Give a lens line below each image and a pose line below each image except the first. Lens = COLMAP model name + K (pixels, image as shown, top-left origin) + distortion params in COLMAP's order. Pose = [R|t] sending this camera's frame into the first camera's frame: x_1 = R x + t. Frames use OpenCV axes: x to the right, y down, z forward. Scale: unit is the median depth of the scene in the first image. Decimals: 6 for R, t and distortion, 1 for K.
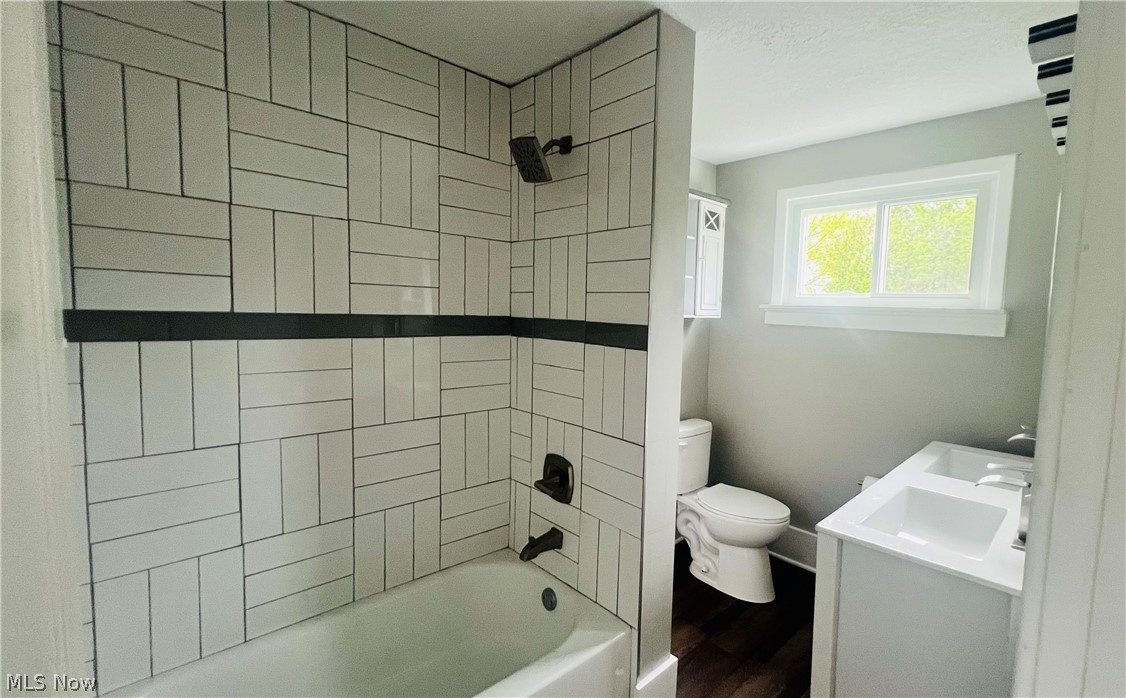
lens RADIAL K [[504.1, 0, 612.9], [0, 504.1, 344.8], [0, 0, 1]] dist [-0.035776, -0.000064]
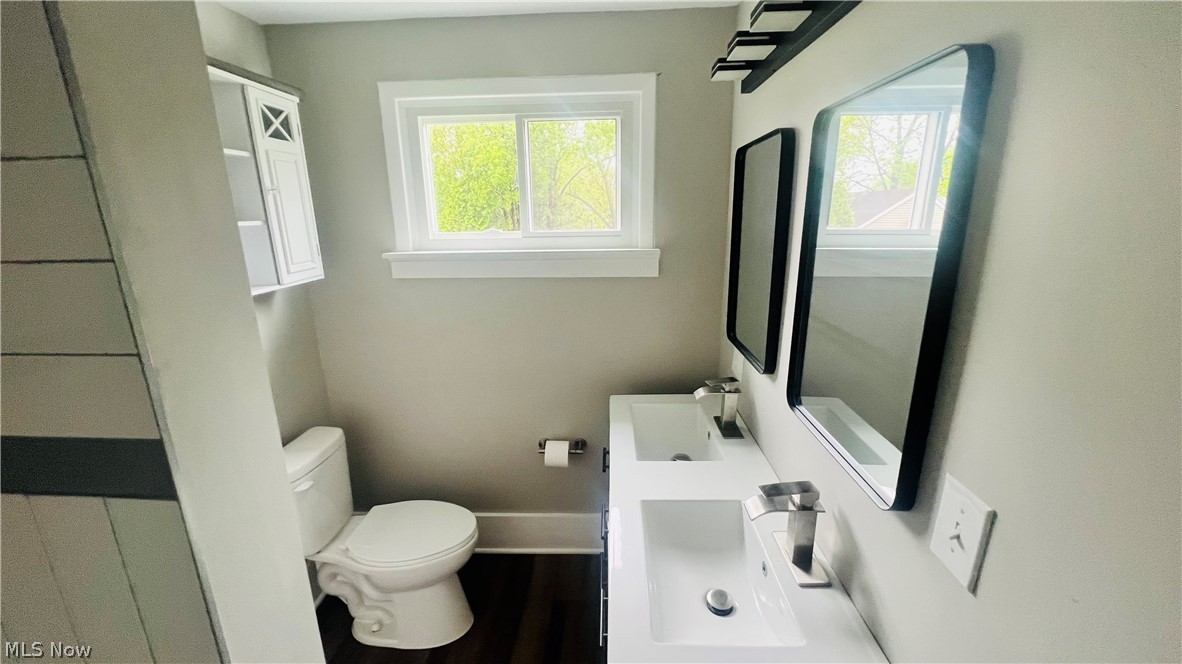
lens RADIAL K [[477.8, 0, 598.5], [0, 477.8, 334.8], [0, 0, 1]] dist [0.001165, 0.000098]
pose [[0.727814, -0.209238, 0.653075, 0.050339], [0.086617, 0.972738, 0.215125, -0.090861], [-0.680283, -0.100004, 0.726095, 0.293541]]
